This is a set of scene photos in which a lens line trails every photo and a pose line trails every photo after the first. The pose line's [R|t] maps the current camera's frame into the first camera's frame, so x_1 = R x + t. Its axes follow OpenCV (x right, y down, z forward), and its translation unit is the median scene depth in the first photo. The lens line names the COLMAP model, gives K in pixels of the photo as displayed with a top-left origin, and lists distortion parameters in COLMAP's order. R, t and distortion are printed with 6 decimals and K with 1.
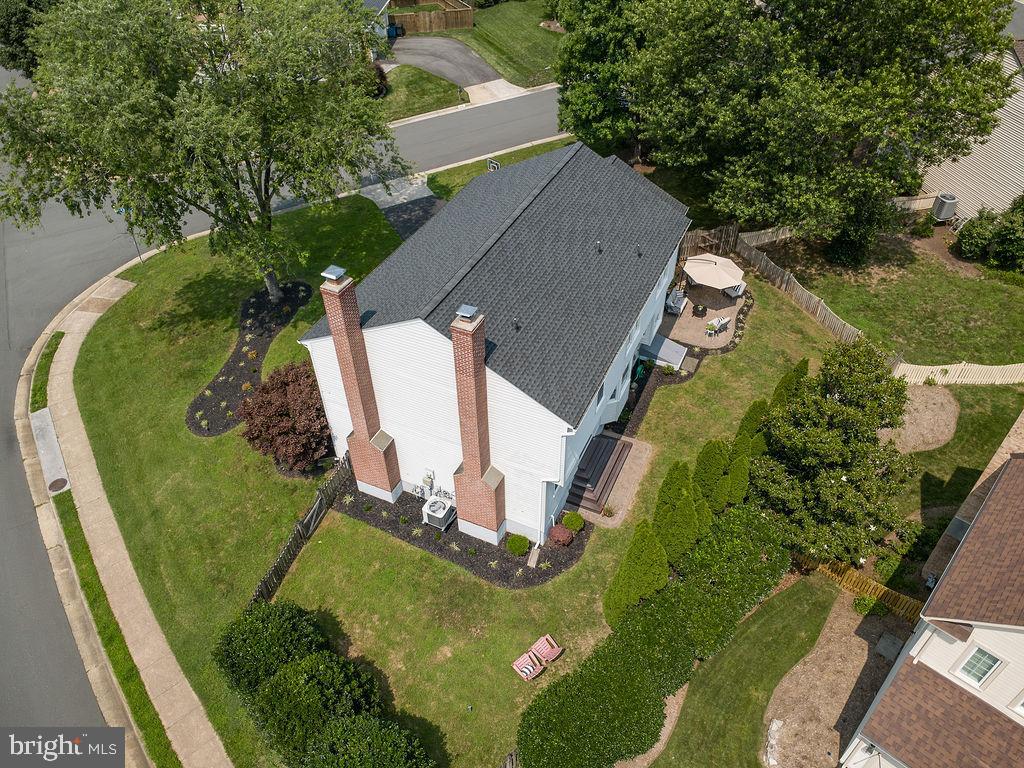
lens RADIAL K [[724.1, 0, 512.0], [0, 724.1, 384.0], [0, 0, 1]] dist [0.003535, -0.001034]
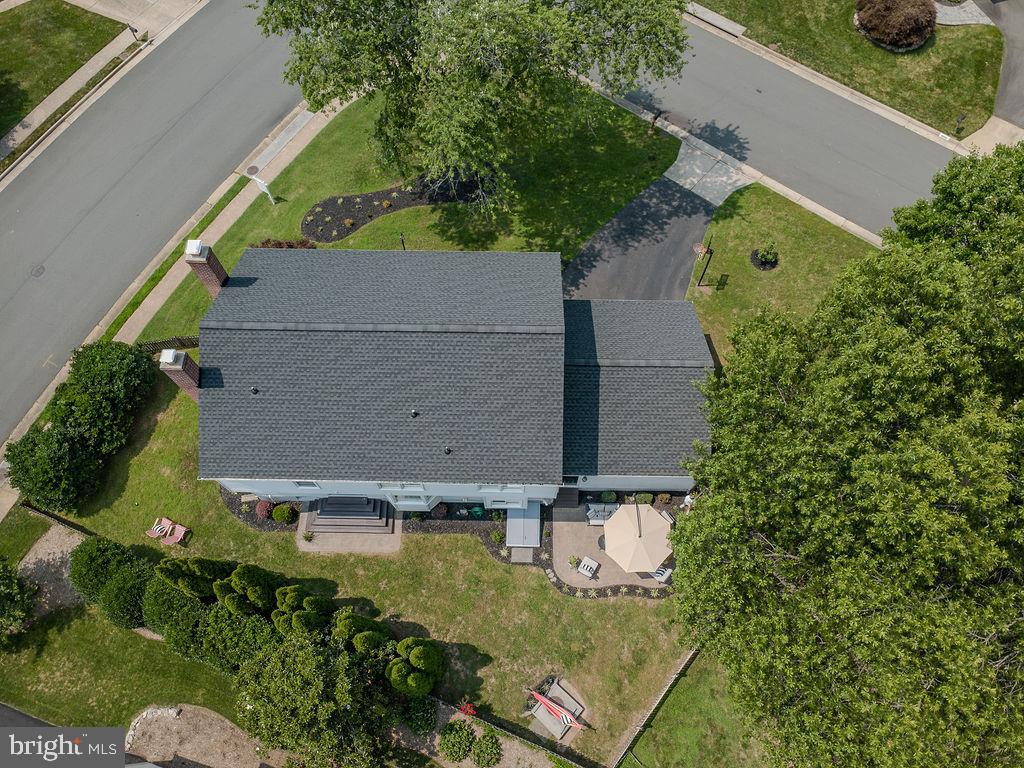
lens RADIAL K [[724.1, 0, 512.0], [0, 724.1, 384.0], [0, 0, 1]] dist [0.003535, -0.001034]
pose [[0.400350, 0.837282, -0.372395, 0.518232], [-0.607009, 0.546749, 0.576719, -0.880560], [0.686484, -0.004842, 0.727129, 0.384296]]
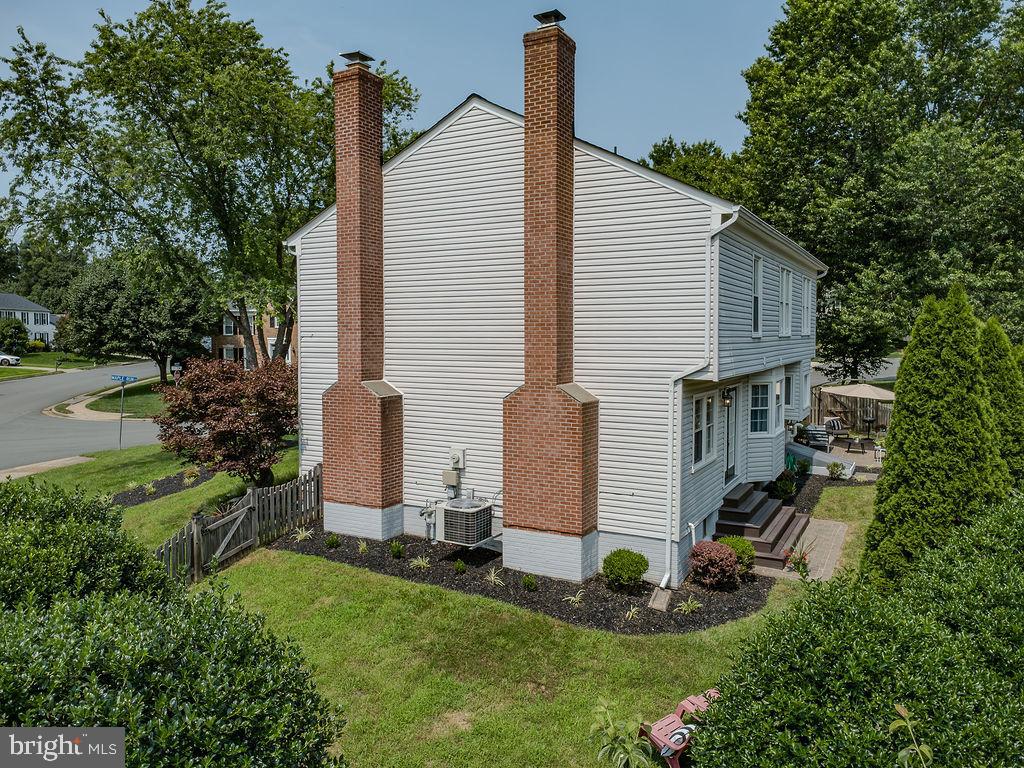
lens RADIAL K [[724.1, 0, 512.0], [0, 724.1, 384.0], [0, 0, 1]] dist [0.003535, -0.001034]
pose [[0.997729, 0.021556, -0.063809, -0.038085], [-0.056565, 0.782466, -0.620118, 0.420020], [0.036561, 0.622320, 0.781909, 0.537639]]
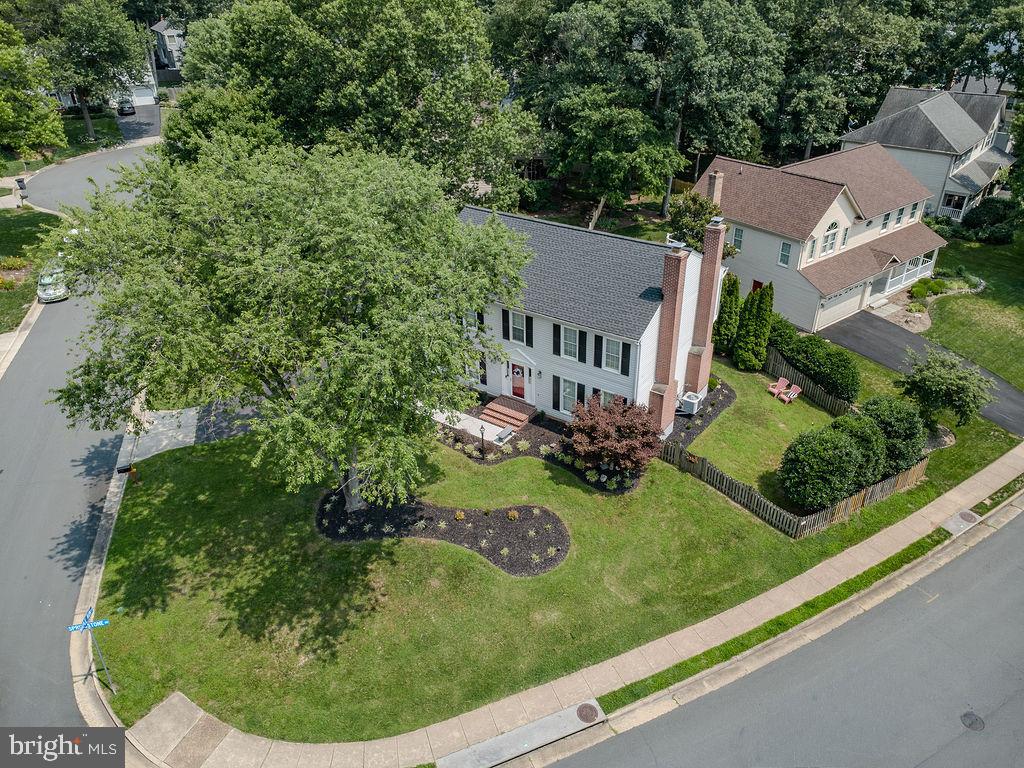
lens RADIAL K [[724.1, 0, 512.0], [0, 724.1, 384.0], [0, 0, 1]] dist [0.003535, -0.001034]
pose [[0.182605, -0.481647, 0.857130, -1.370734], [0.669475, 0.699370, 0.250370, -0.446781], [-0.720041, 0.528108, 0.450159, 0.592776]]
